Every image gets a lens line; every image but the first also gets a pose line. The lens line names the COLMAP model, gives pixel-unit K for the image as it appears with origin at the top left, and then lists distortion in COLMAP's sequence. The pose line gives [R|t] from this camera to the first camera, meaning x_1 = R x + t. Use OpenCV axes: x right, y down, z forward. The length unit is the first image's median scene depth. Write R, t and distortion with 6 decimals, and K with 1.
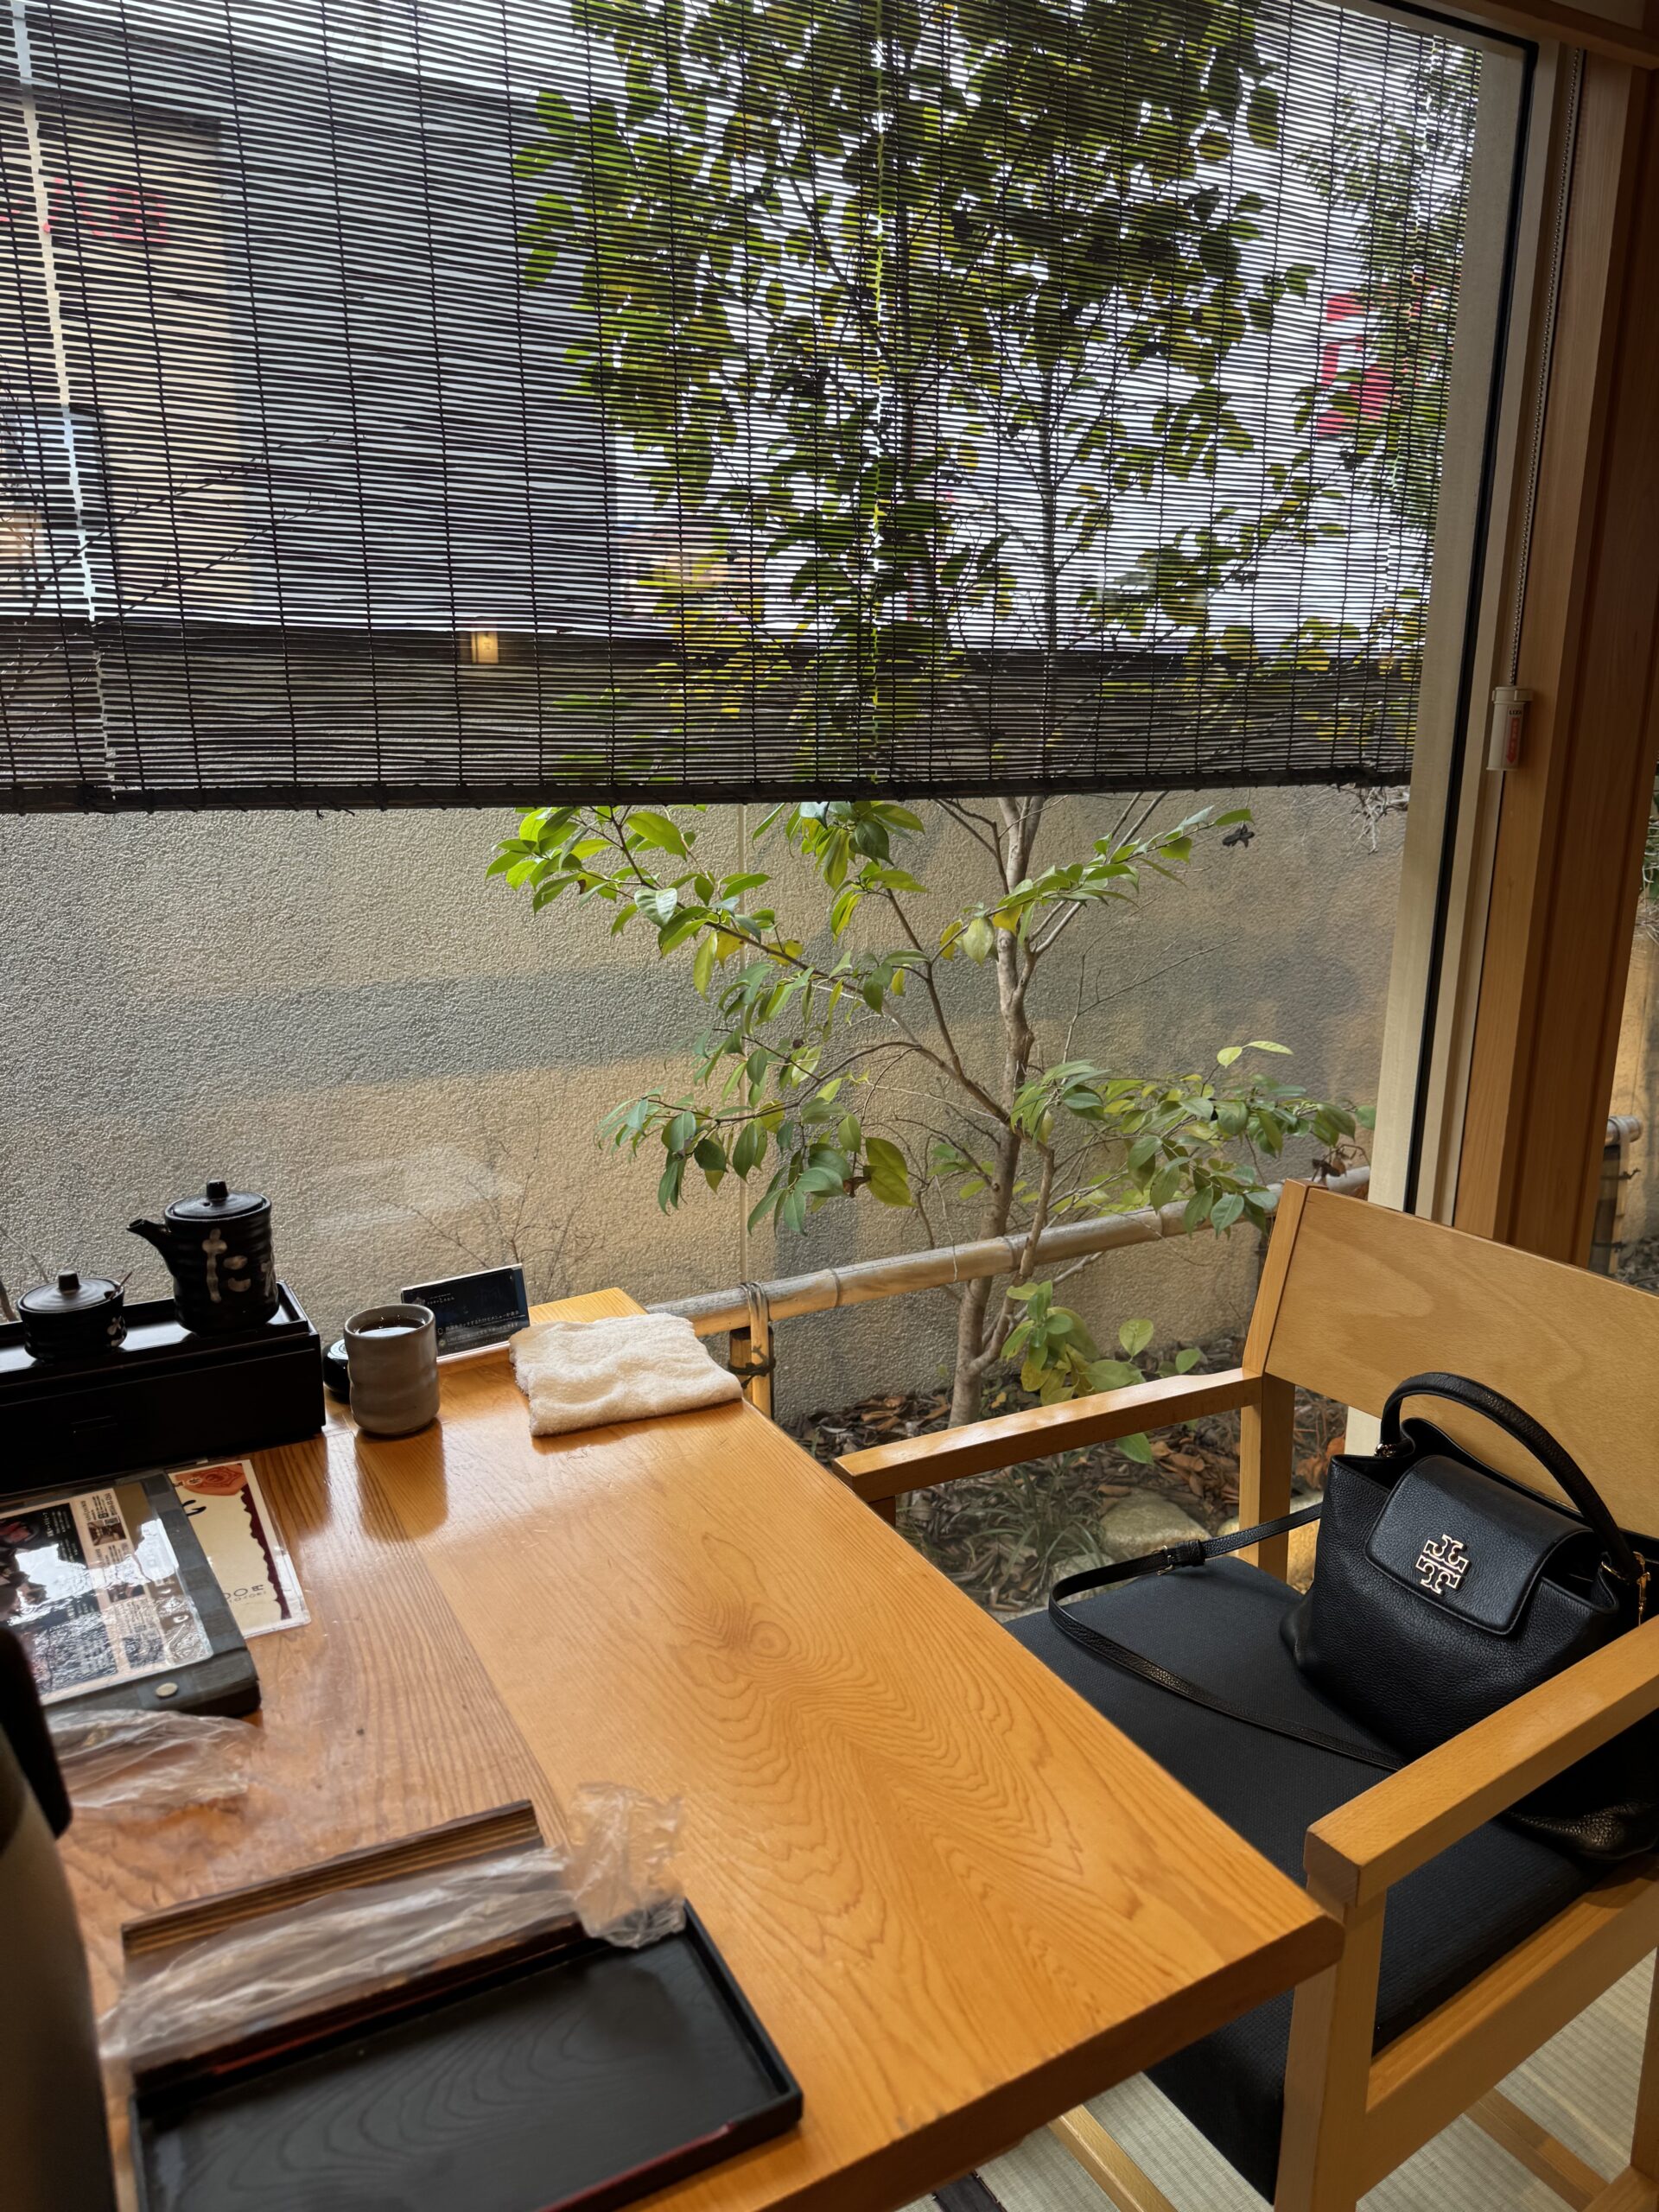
lens RADIAL K [[1508.2, 0, 829.5], [0, 1508.2, 1106.0], [0, 0, 1]] dist [0.184890, -0.345000]
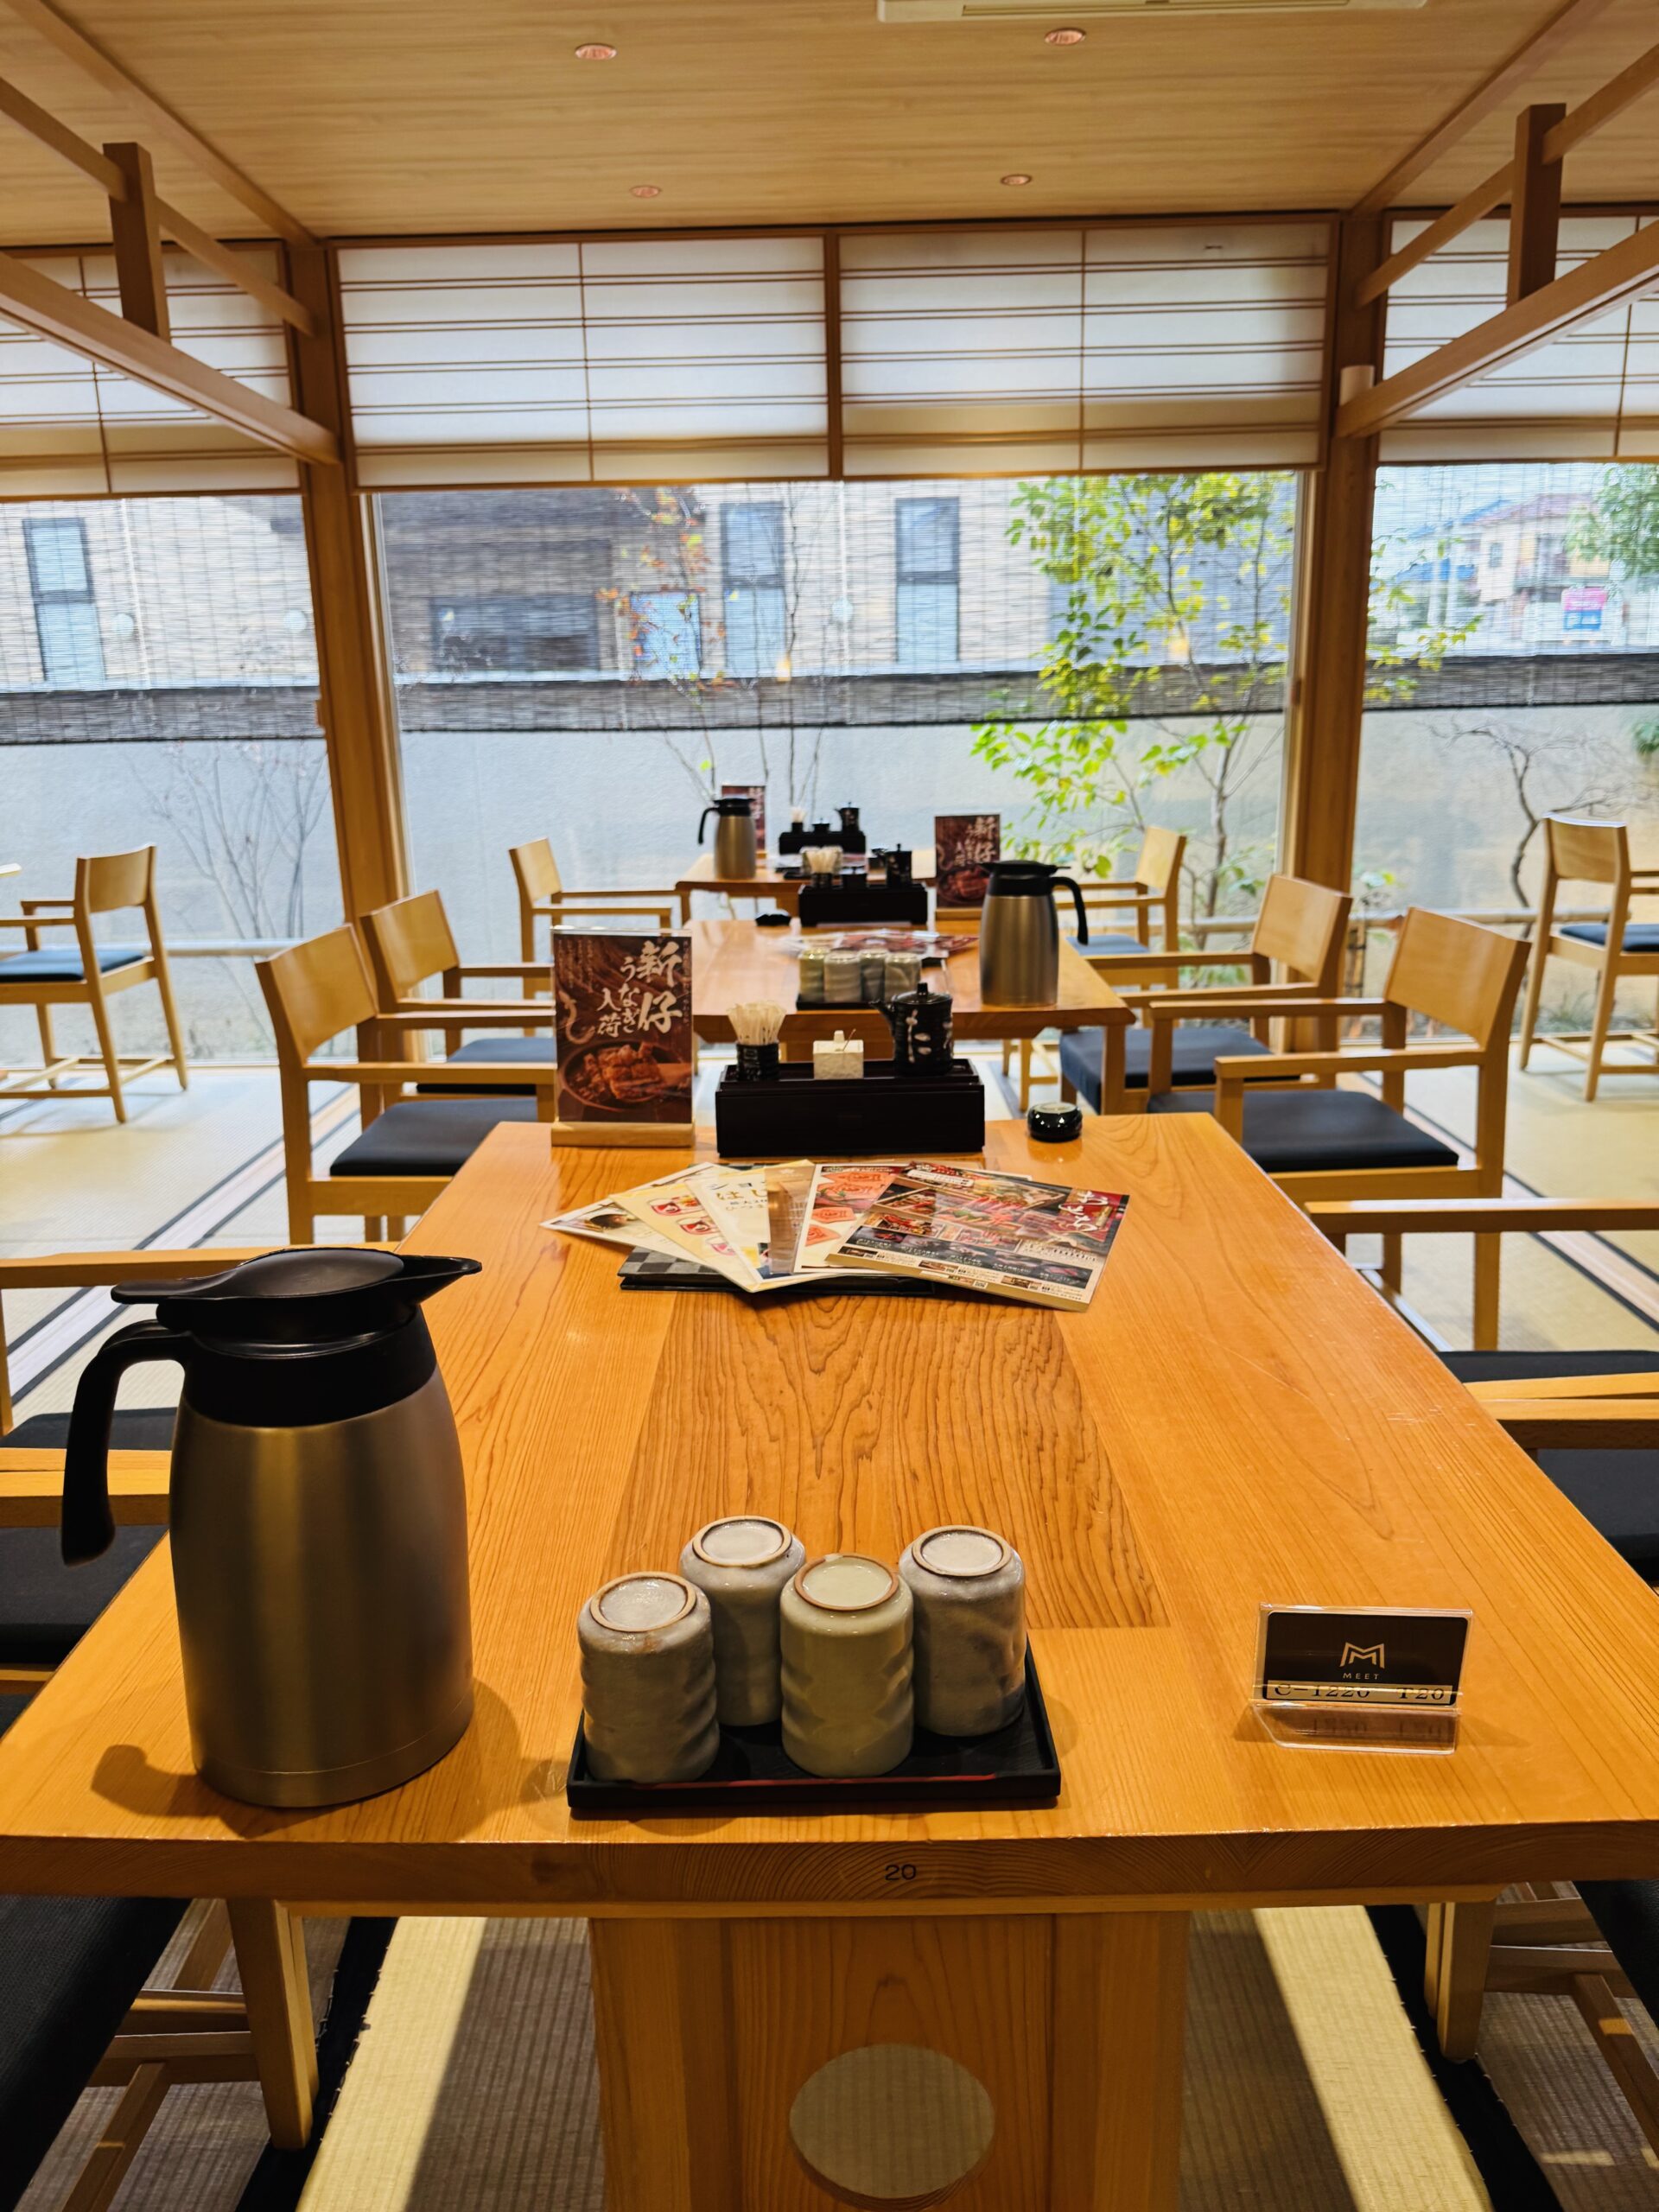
lens RADIAL K [[1508.2, 0, 829.5], [0, 1508.2, 1106.0], [0, 0, 1]] dist [0.184890, -0.345000]
pose [[0.887078, 0.100853, -0.450468, 1.176680], [-0.088815, 0.994898, 0.047845, 0.510056], [0.452995, -0.002434, 0.891510, -2.165561]]
